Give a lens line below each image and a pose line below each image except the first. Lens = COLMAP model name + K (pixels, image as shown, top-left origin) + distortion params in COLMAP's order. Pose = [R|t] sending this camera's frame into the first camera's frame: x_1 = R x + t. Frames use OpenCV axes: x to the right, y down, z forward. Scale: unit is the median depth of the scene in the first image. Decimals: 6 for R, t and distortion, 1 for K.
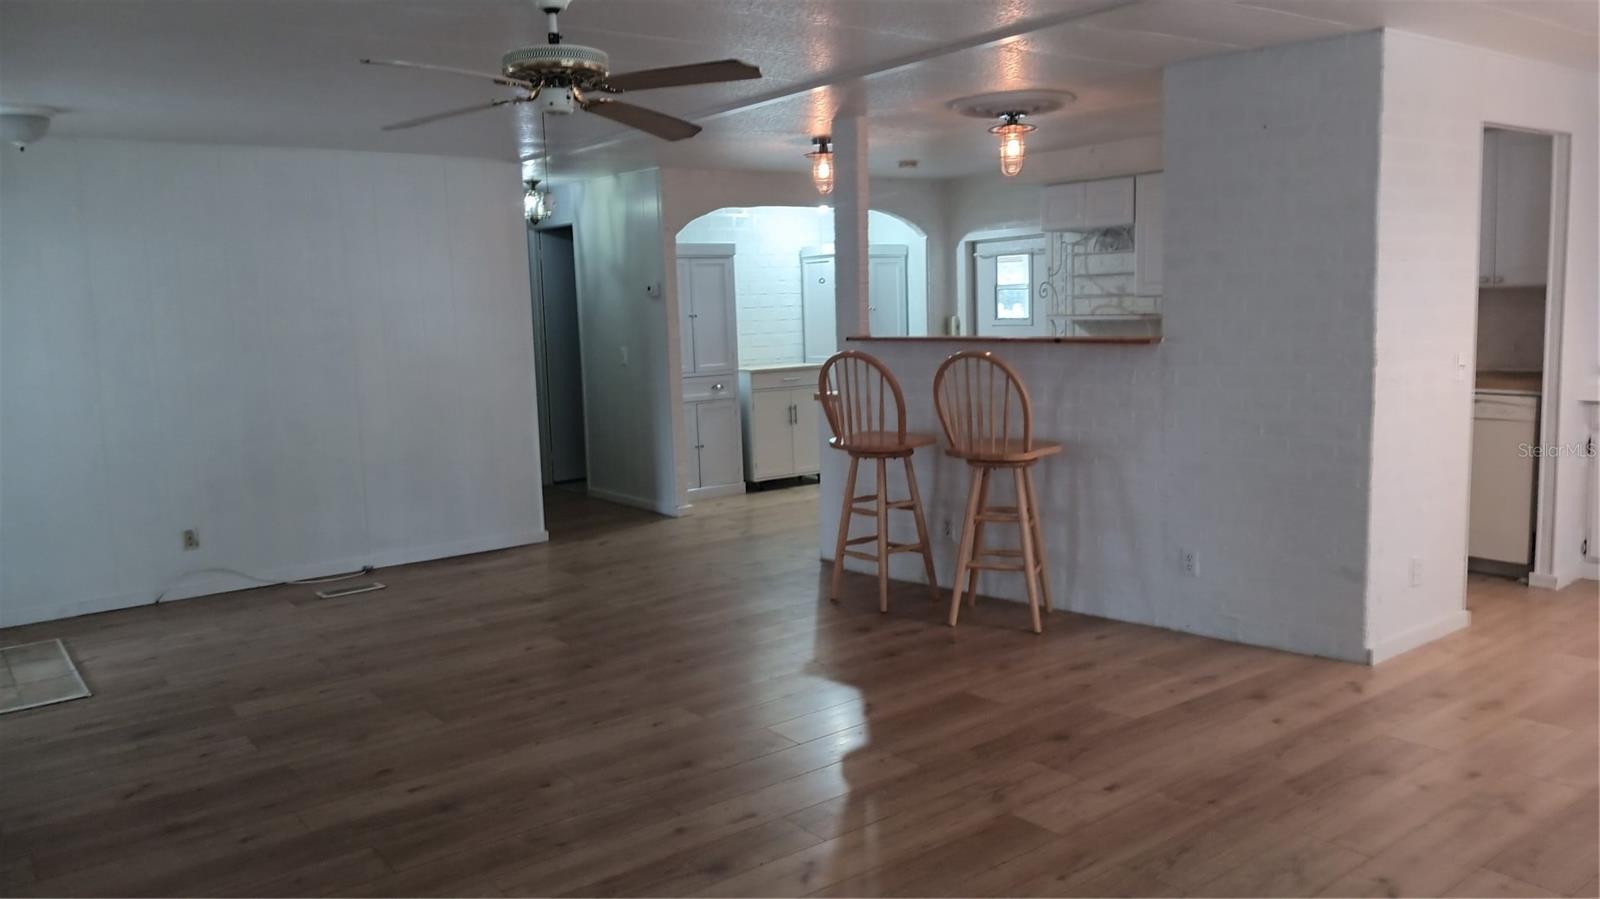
lens RADIAL K [[1204.2, 0, 809.4], [0, 1204.2, 447.5], [0, 0, 1]] dist [0.024747, -0.082012]
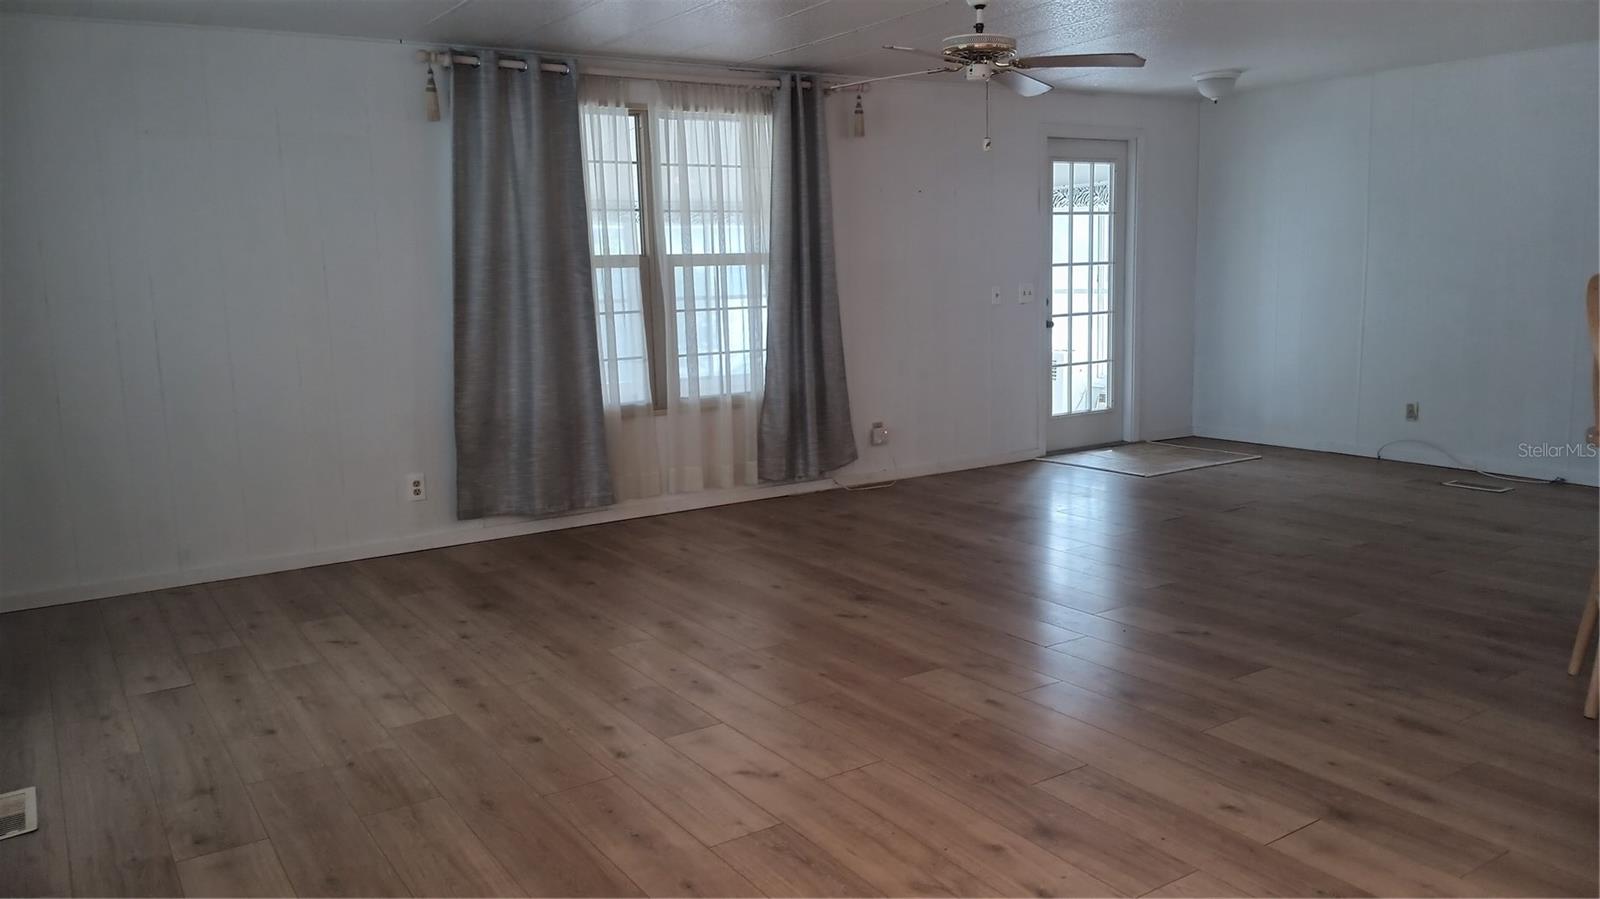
lens RADIAL K [[1202.2, 0, 798.5], [0, 1202.2, 444.7], [0, 0, 1]] dist [0.059549, -0.124407]
pose [[-0.069149, 0.187680, -0.979793, 0.818568], [-0.098285, 0.976084, 0.193906, -0.073962], [0.992753, 0.109708, -0.049049, 0.582294]]
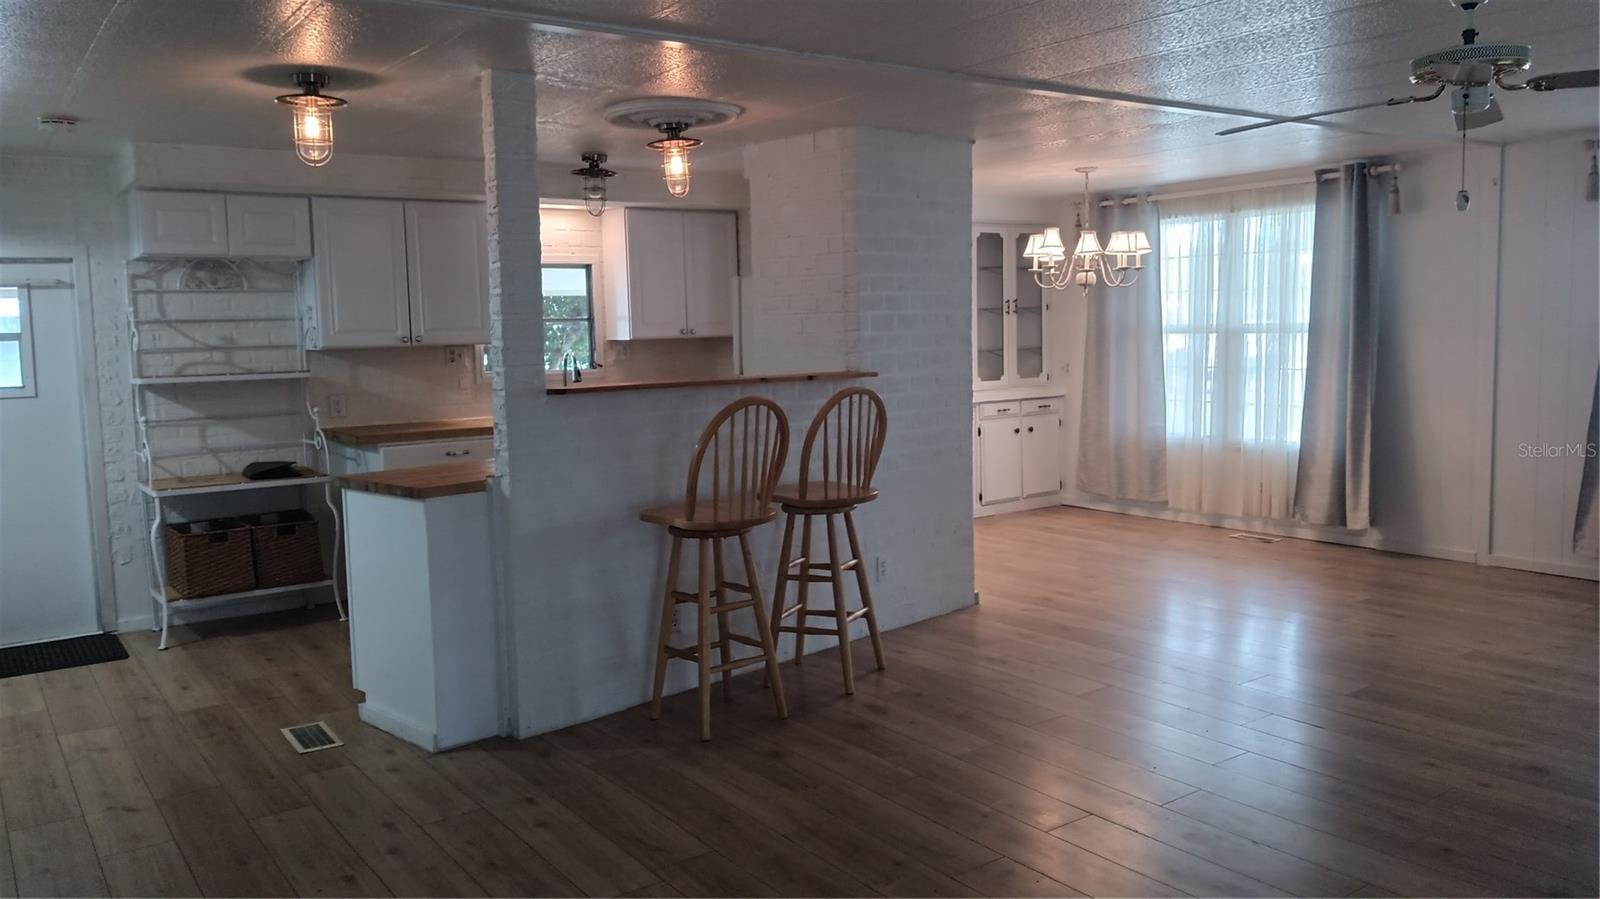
lens RADIAL K [[1202.2, 0, 798.5], [0, 1202.2, 444.7], [0, 0, 1]] dist [0.059549, -0.124407]
pose [[0.021709, -0.065785, 0.997598, -0.774352], [0.145107, 0.987474, 0.061960, -0.096978], [-0.989178, 0.143414, 0.030983, 0.991344]]
